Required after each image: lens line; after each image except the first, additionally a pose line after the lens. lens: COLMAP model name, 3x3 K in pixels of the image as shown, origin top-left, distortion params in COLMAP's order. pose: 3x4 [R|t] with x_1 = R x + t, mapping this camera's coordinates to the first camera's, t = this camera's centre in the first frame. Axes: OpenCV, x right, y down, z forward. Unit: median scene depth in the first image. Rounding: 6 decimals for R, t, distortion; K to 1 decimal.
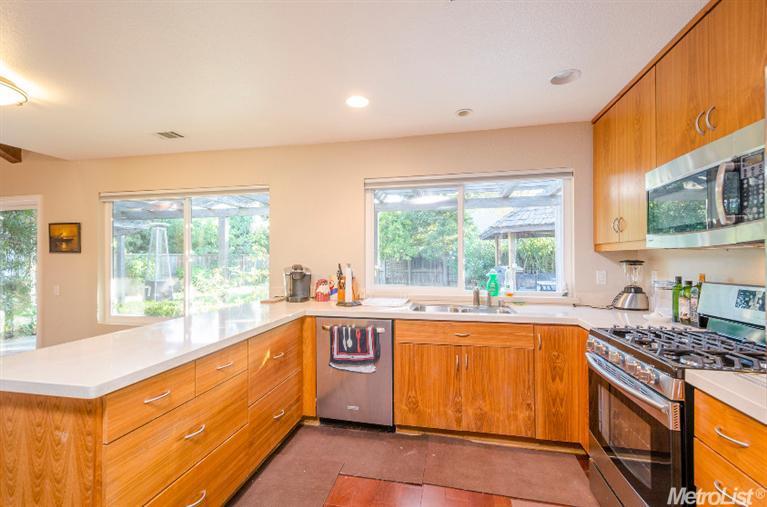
lens RADIAL K [[338.4, 0, 385.8], [0, 338.4, 256.1], [0, 0, 1]] dist [0.023189, -0.008966]
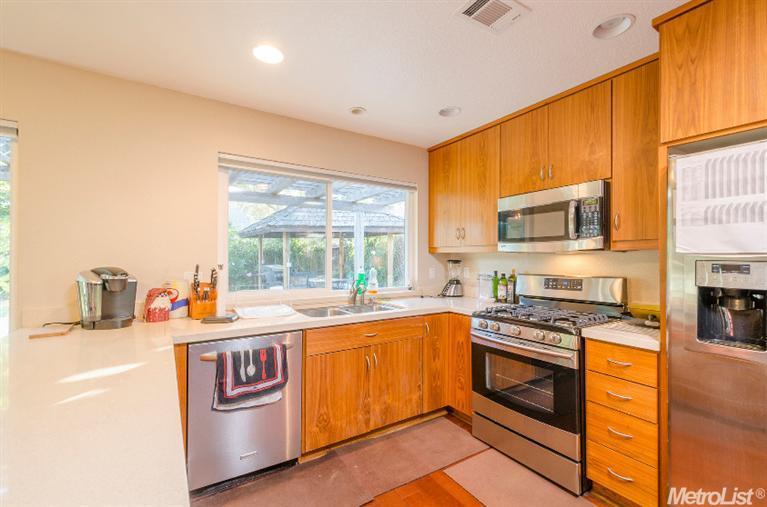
lens RADIAL K [[338.4, 0, 385.8], [0, 338.4, 256.1], [0, 0, 1]] dist [0.023189, -0.008966]
pose [[0.704366, 0.007316, 0.709800, -0.435754], [-0.009208, 0.999957, -0.001170, 0.001063], [-0.709778, -0.005712, 0.704403, 0.255667]]
